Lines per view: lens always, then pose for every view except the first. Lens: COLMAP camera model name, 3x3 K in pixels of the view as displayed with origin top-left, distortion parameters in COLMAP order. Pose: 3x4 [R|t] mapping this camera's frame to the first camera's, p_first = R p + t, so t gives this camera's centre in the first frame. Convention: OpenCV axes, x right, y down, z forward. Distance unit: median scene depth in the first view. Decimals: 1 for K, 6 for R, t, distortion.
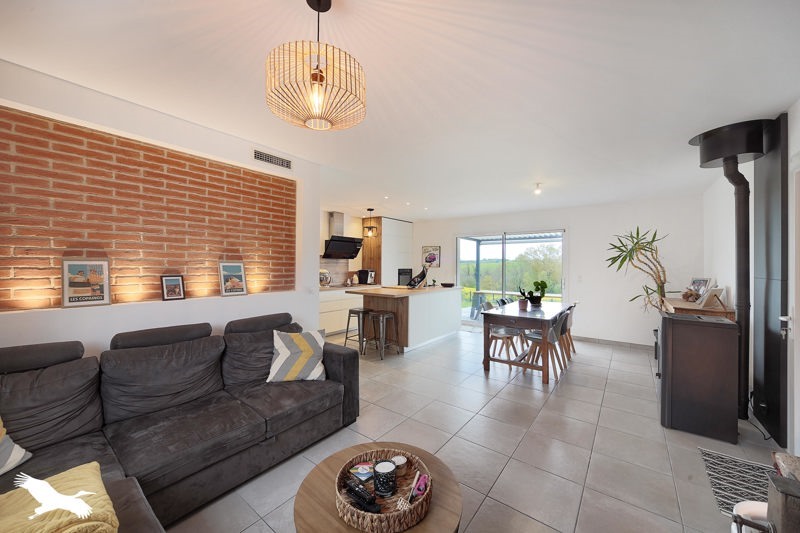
lens RADIAL K [[297.8, 0, 402.9], [0, 297.8, 263.9], [0, 0, 1]] dist [-0.000883, -0.000044]
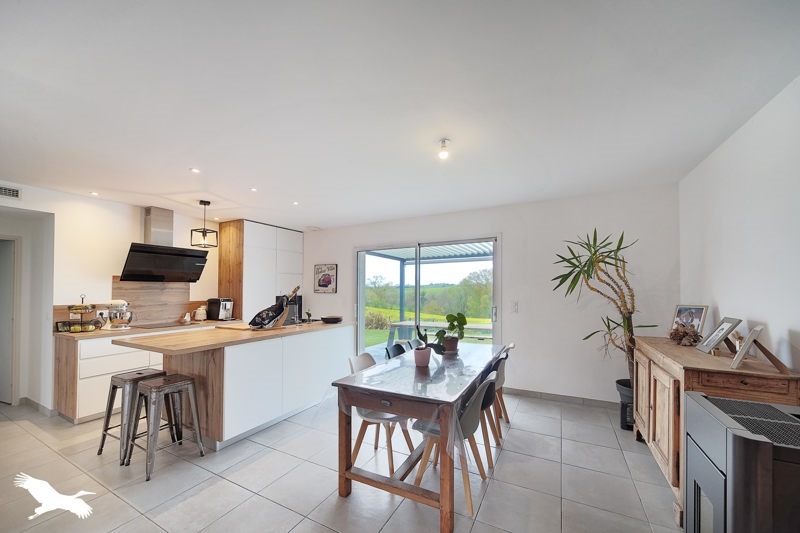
lens RADIAL K [[297.8, 0, 398.8], [0, 297.8, 293.0], [0, 0, 1]] dist [-0.000883, -0.000044]
pose [[0.987882, -0.013566, 0.154615, 0.245011], [0.011712, 0.999848, 0.012893, 0.004977], [-0.154766, -0.010926, 0.987891, 0.400027]]
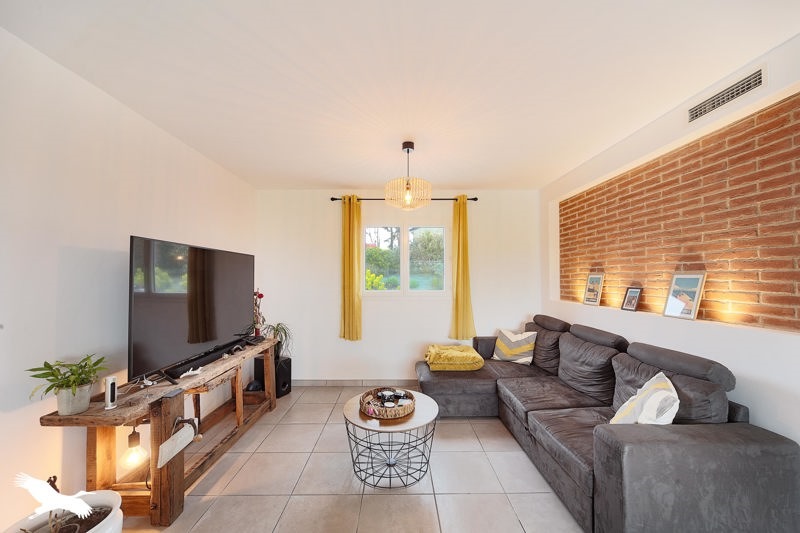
lens RADIAL K [[297.8, 0, 400.8], [0, 297.8, 271.7], [0, 0, 1]] dist [-0.000883, -0.000044]
pose [[-0.789182, -0.019455, -0.613852, 0.447119], [-0.004843, 0.999664, -0.025457, 0.011924], [0.614141, -0.017117, -0.789011, 1.136660]]
